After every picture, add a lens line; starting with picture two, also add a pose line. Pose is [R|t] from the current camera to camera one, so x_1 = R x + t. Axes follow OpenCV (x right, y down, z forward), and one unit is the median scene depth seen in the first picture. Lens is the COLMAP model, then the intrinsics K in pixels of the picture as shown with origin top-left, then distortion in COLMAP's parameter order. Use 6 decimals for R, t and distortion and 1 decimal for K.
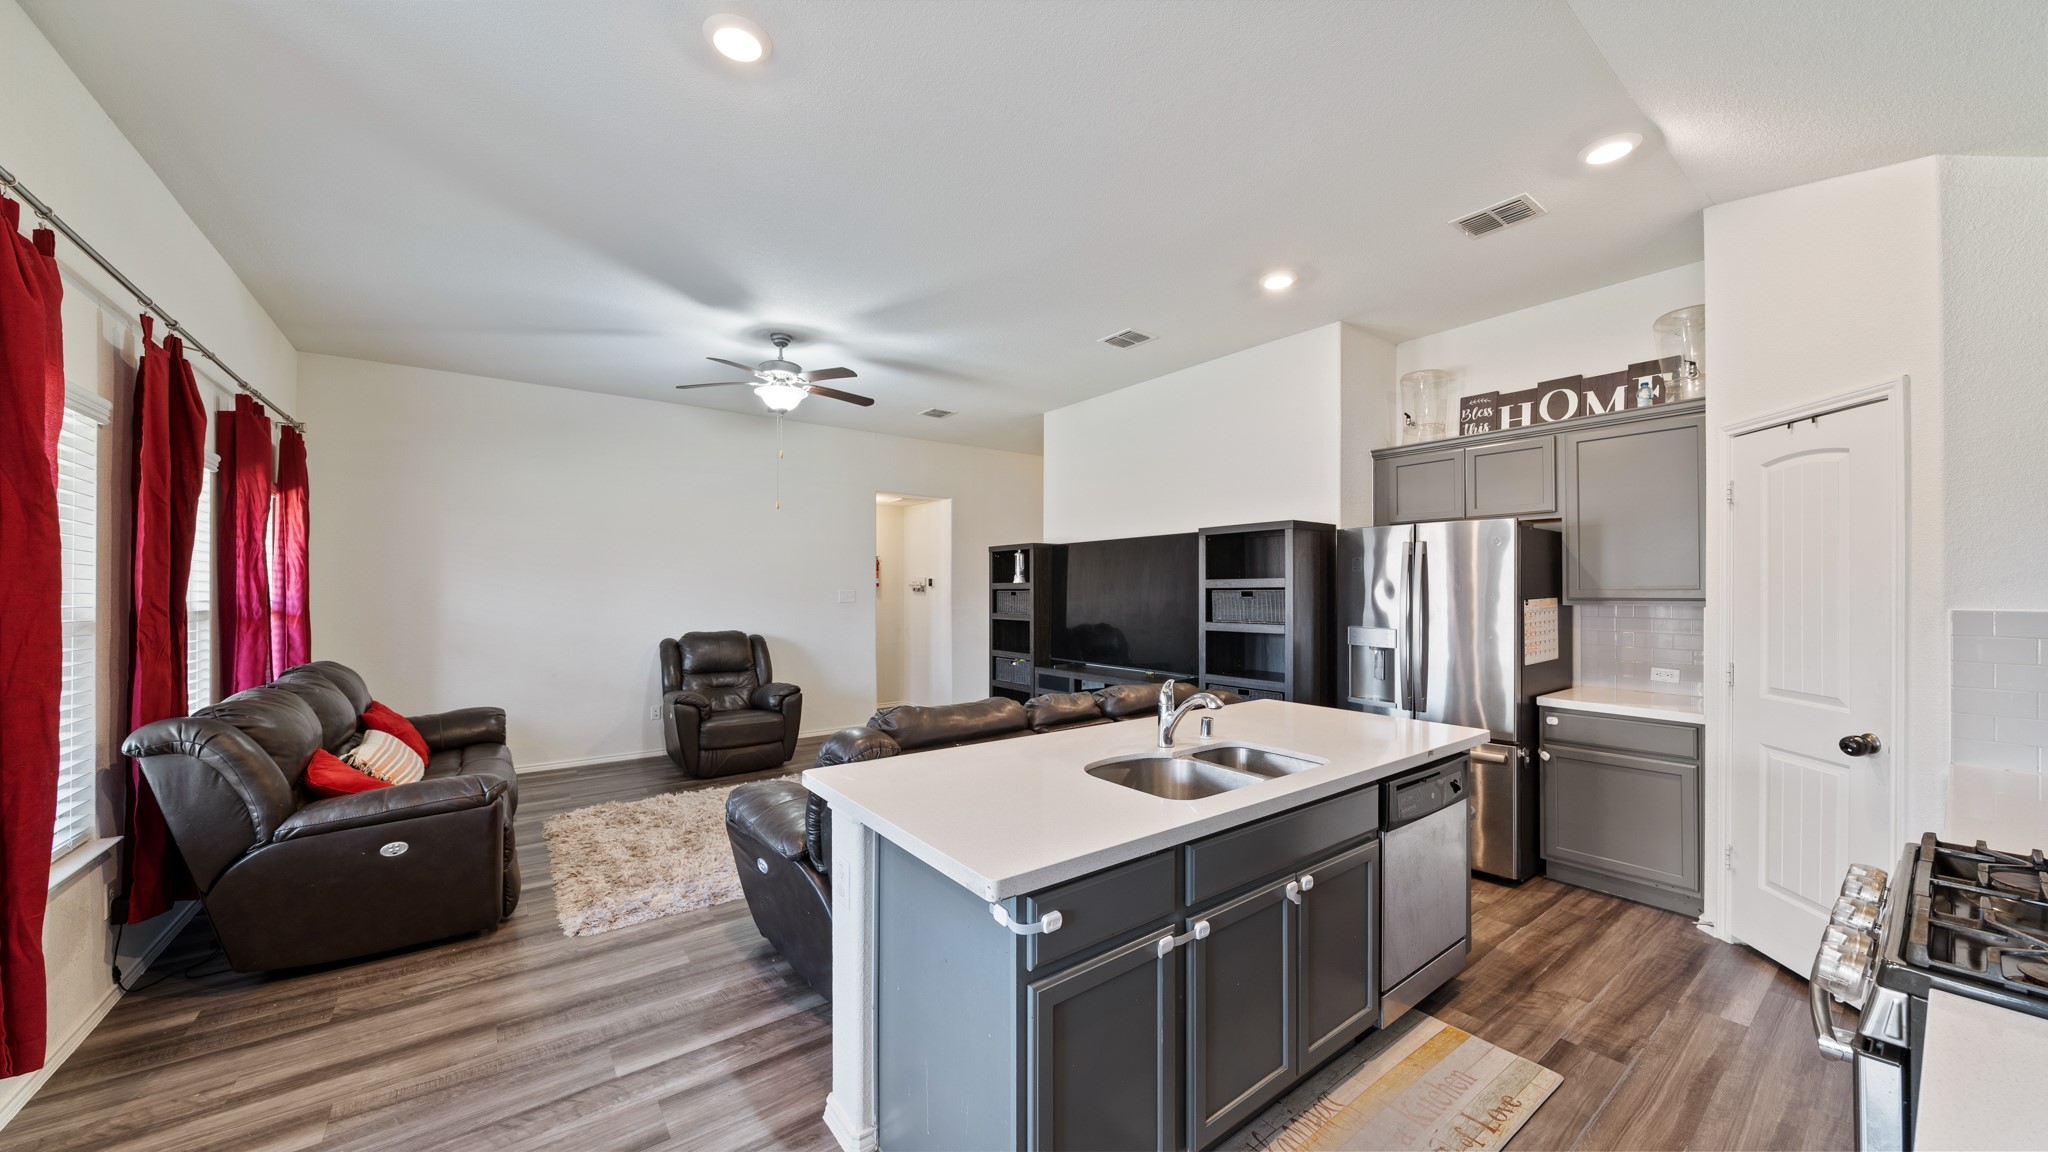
lens RADIAL K [[721.4, 0, 1020.3], [0, 721.4, 583.6], [0, 0, 1]] dist [-0.004830, -0.000372]
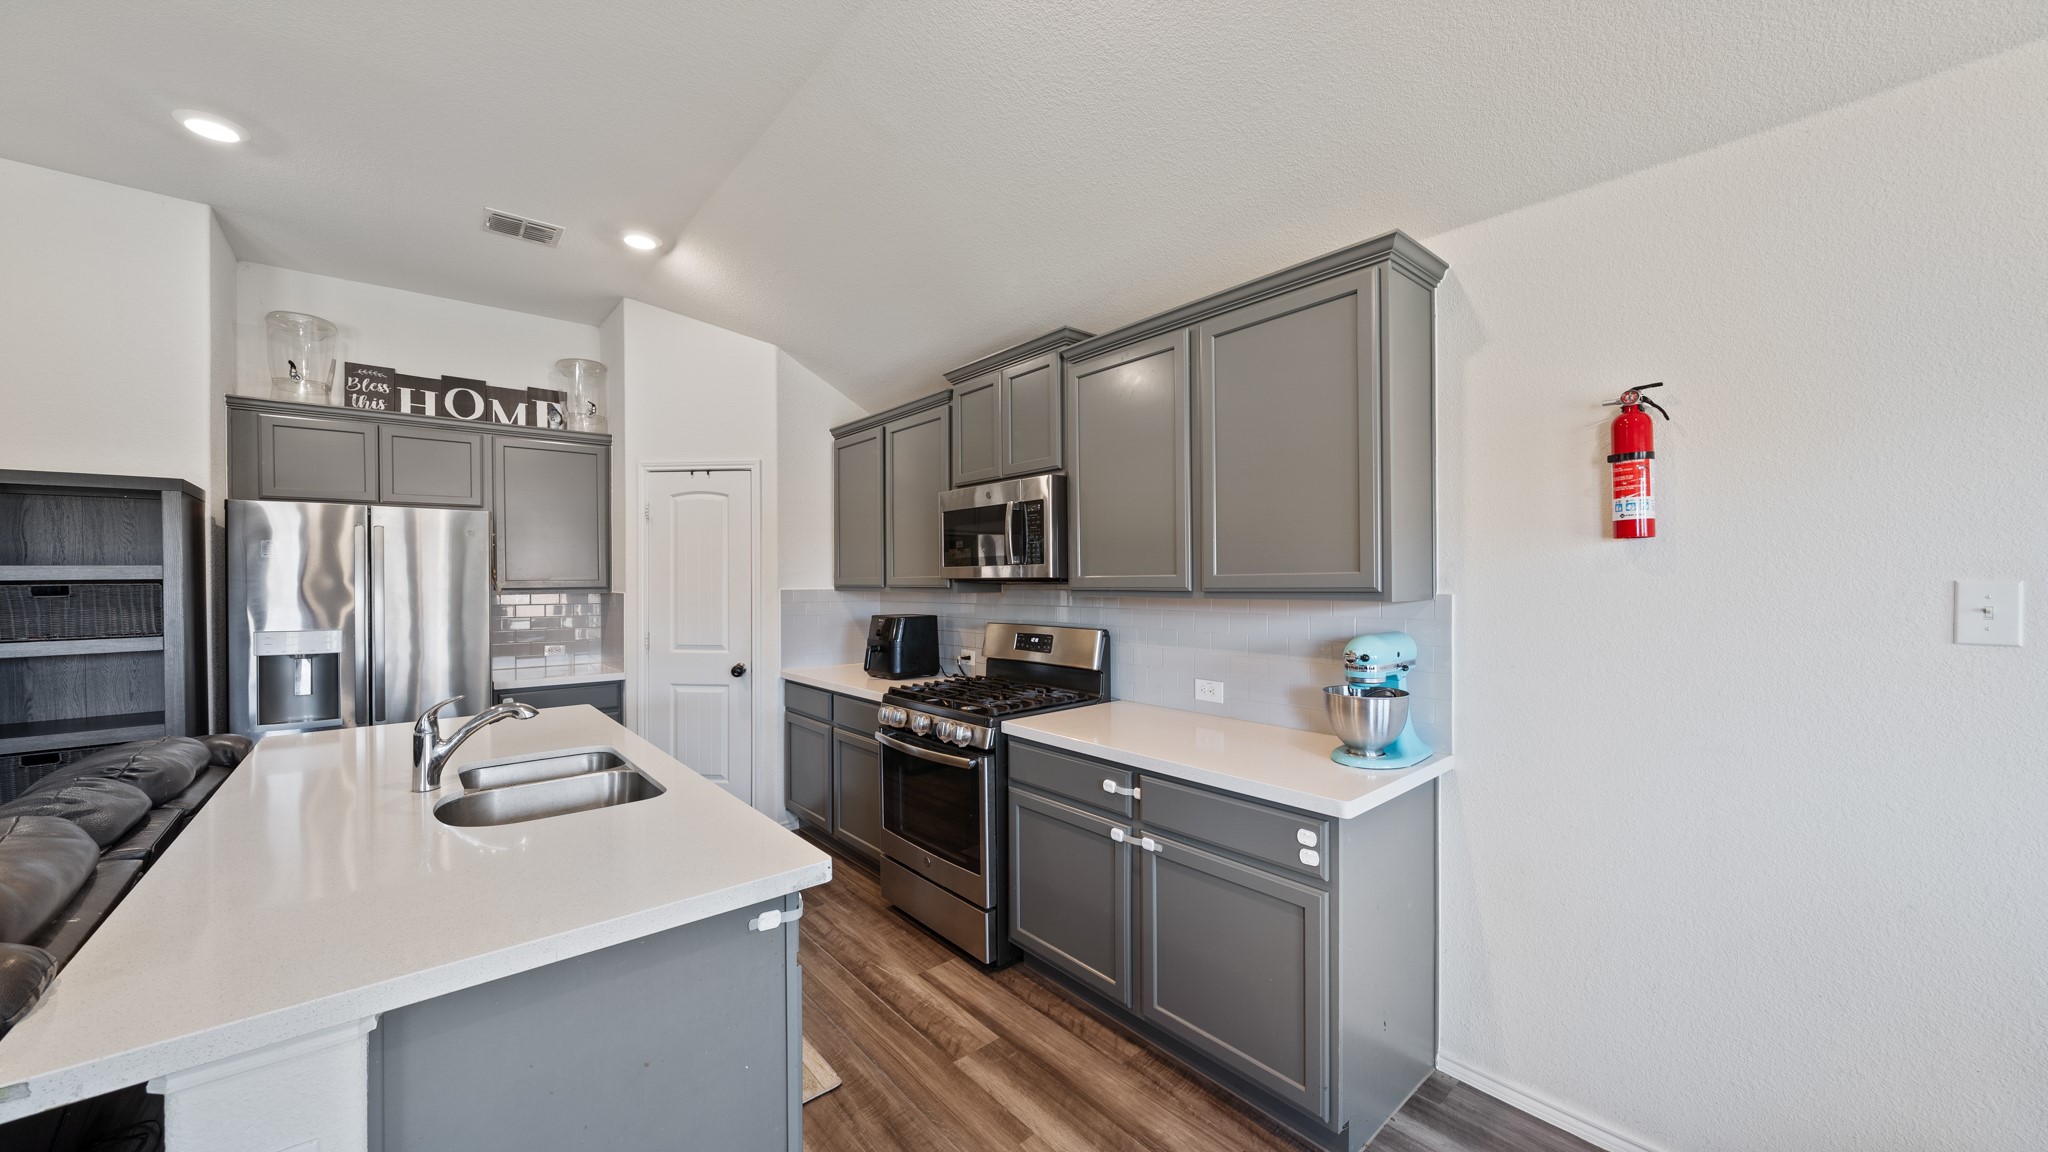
lens RADIAL K [[721.4, 0, 1025.6], [0, 721.4, 582.5], [0, 0, 1]] dist [-0.004830, -0.000372]
pose [[-0.073032, -0.007487, 0.997302, -0.322956], [-0.002126, 0.999971, 0.007351, 0.001301], [-0.997327, -0.001584, -0.073045, 0.242964]]
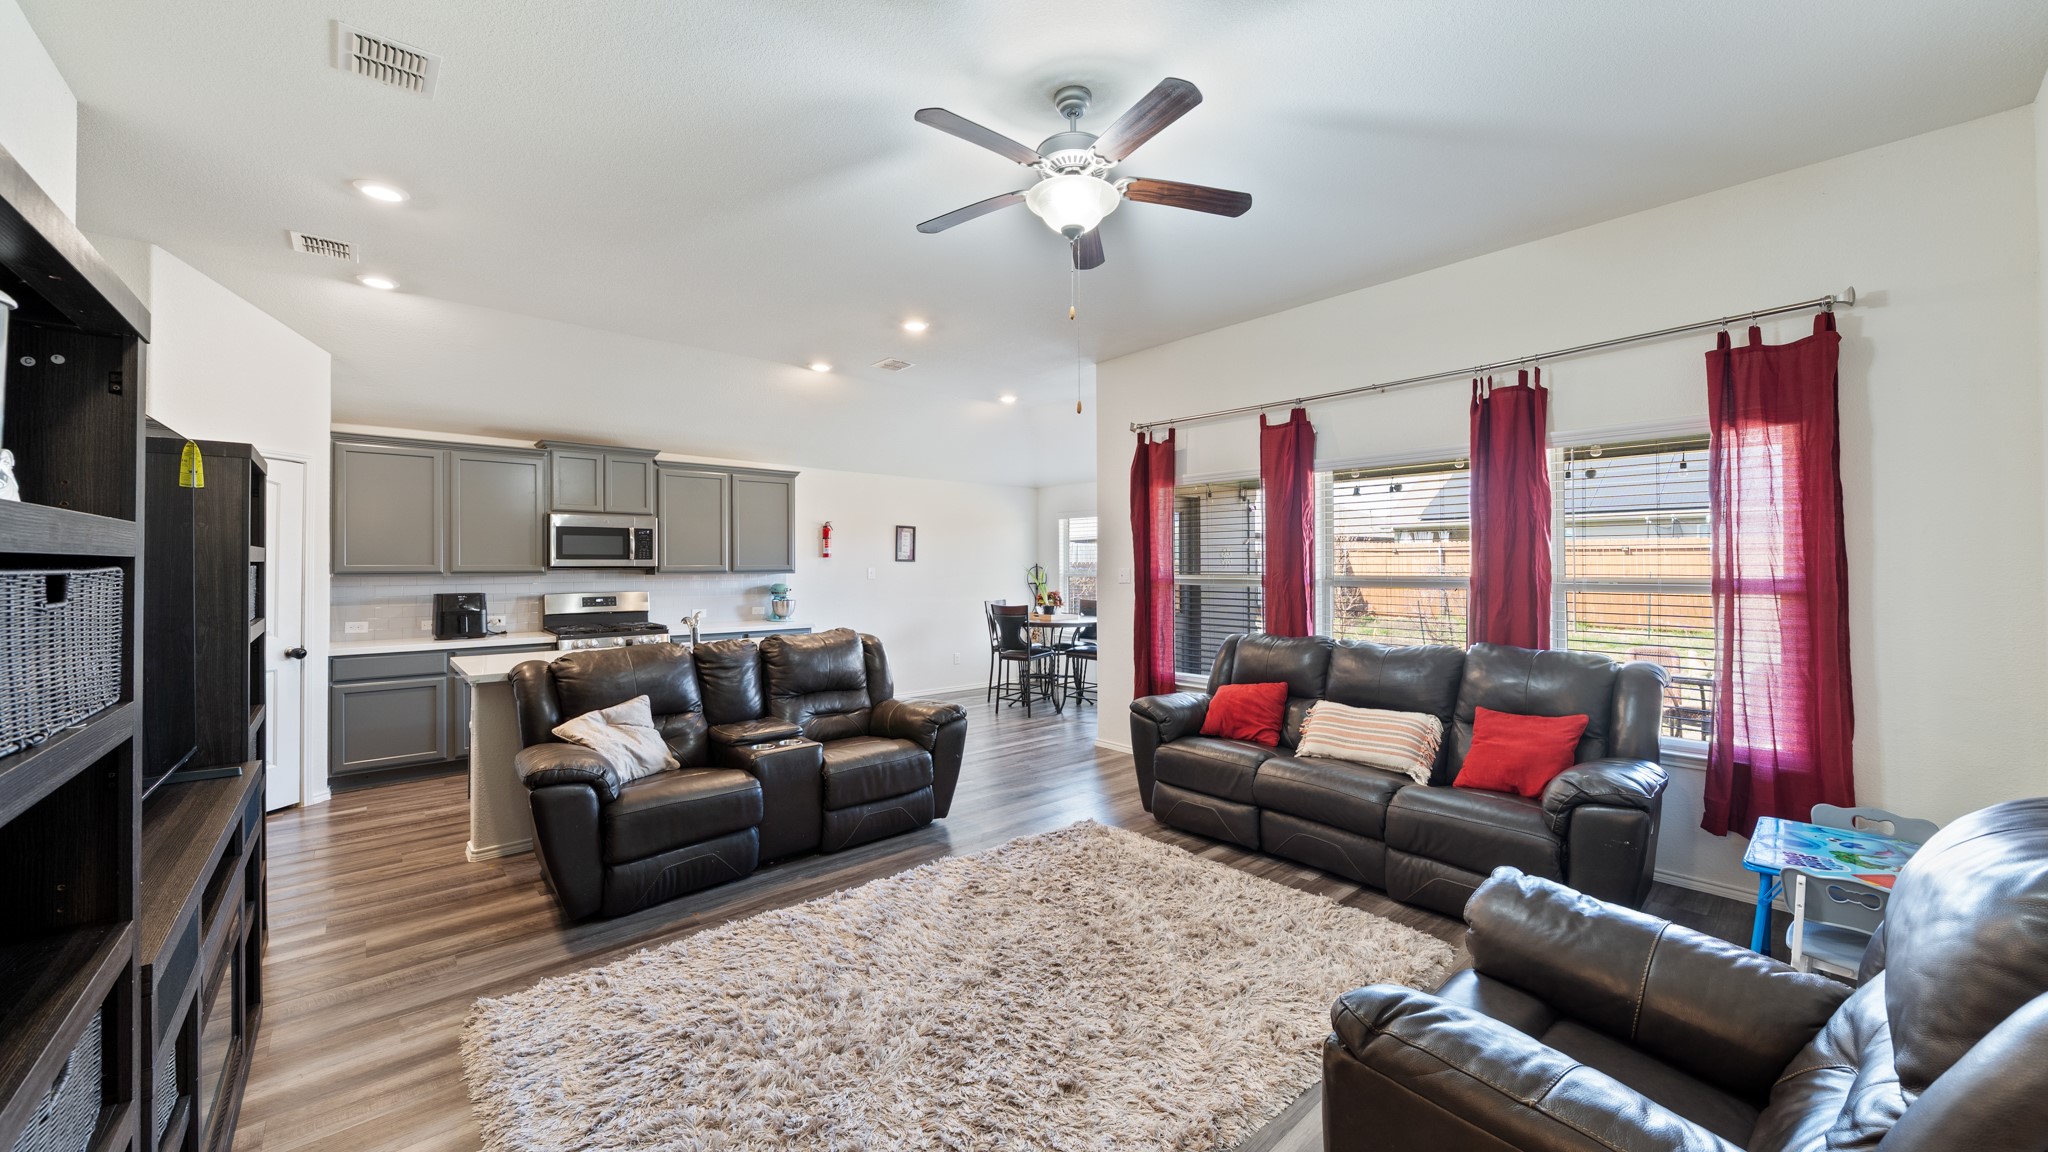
lens RADIAL K [[721.4, 0, 1029.7], [0, 721.4, 567.1], [0, 0, 1]] dist [-0.004830, -0.000372]
pose [[-0.997657, 0.001562, -0.068394, -0.306472], [0.002075, 0.999970, -0.007435, 0.014718], [0.068381, -0.007560, -0.997631, 1.574975]]
